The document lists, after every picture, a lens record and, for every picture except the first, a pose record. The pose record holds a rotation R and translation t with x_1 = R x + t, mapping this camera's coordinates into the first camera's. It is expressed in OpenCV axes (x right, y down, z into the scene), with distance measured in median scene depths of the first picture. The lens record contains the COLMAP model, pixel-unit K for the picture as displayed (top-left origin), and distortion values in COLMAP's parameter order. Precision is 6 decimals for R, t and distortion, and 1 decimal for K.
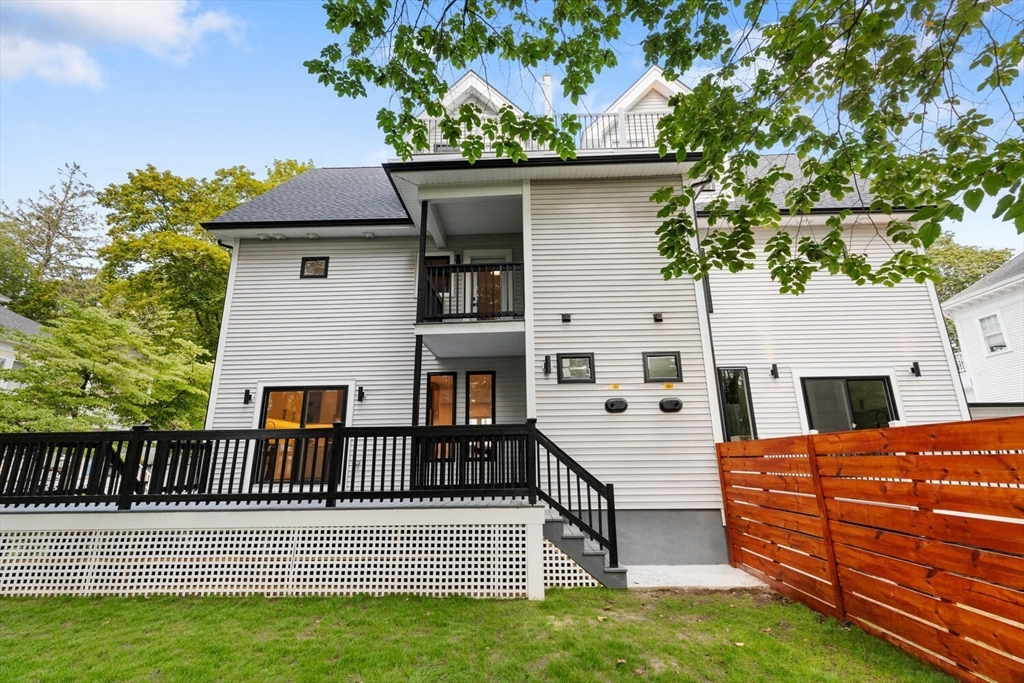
lens RADIAL K [[459.8, 0, 514.4], [0, 459.8, 343.5], [0, 0, 1]] dist [0.010030, -0.000925]
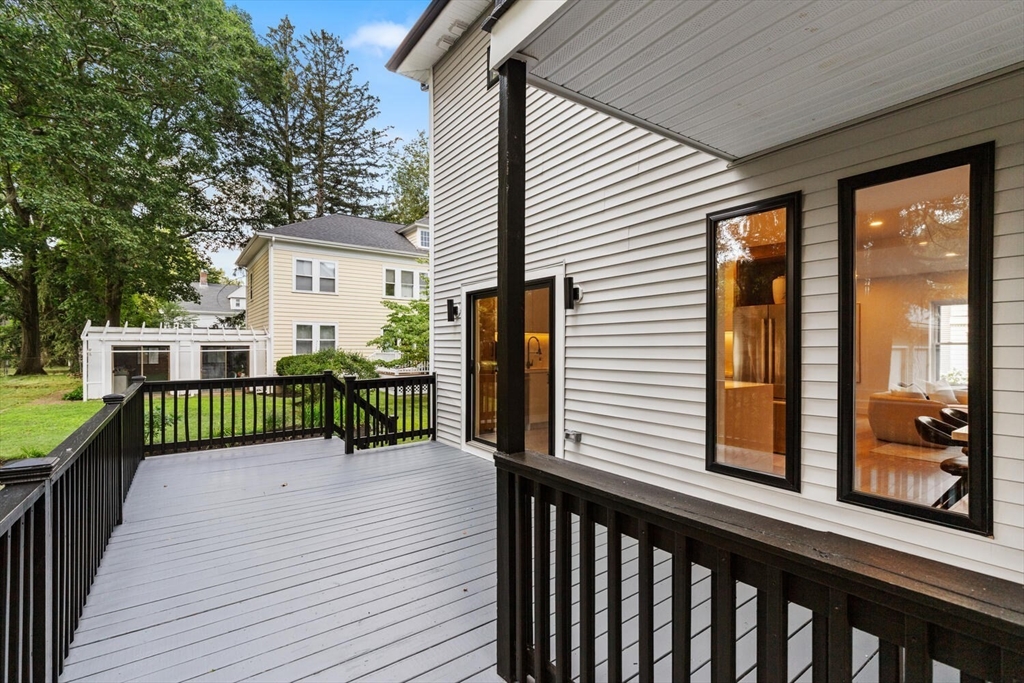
lens RADIAL K [[459.8, 0, 516.4], [0, 459.8, 349.4], [0, 0, 1]] dist [0.010030, -0.000925]
pose [[0.611979, 0.019239, -0.790640, -0.004743], [0.195681, 0.964937, 0.174943, 0.096334], [0.766284, -0.261774, 0.586756, 0.887352]]
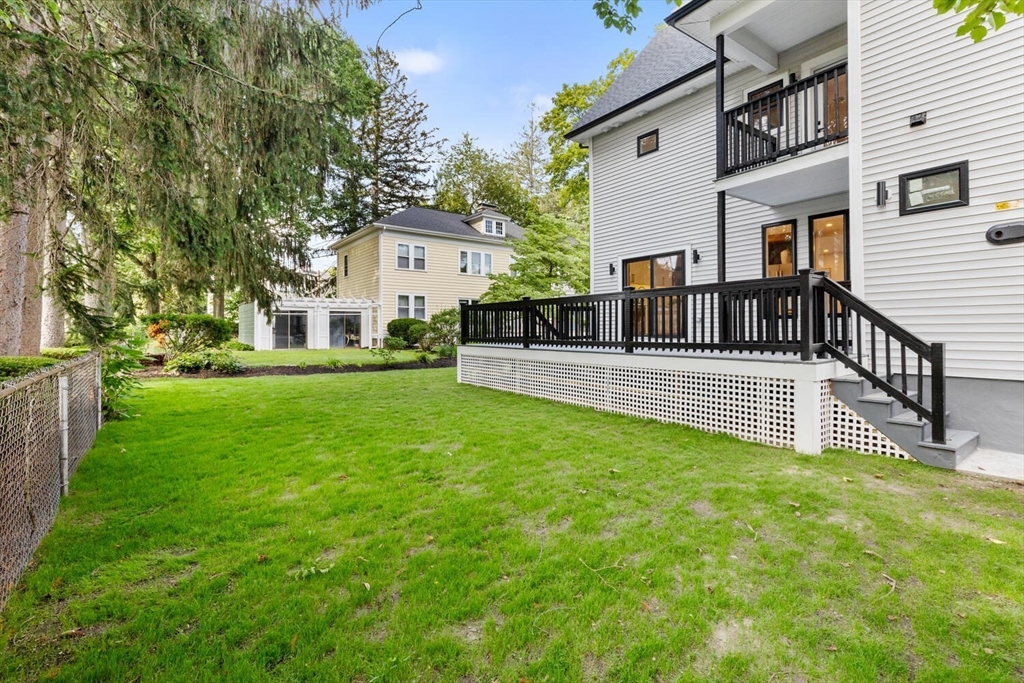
lens RADIAL K [[459.8, 0, 508.2], [0, 459.8, 332.9], [0, 0, 1]] dist [0.010030, -0.000925]
pose [[0.611047, 0.015413, -0.791444, 0.316658], [0.202678, 0.963437, 0.175244, 0.008092], [0.765208, -0.267491, 0.585582, 0.010171]]
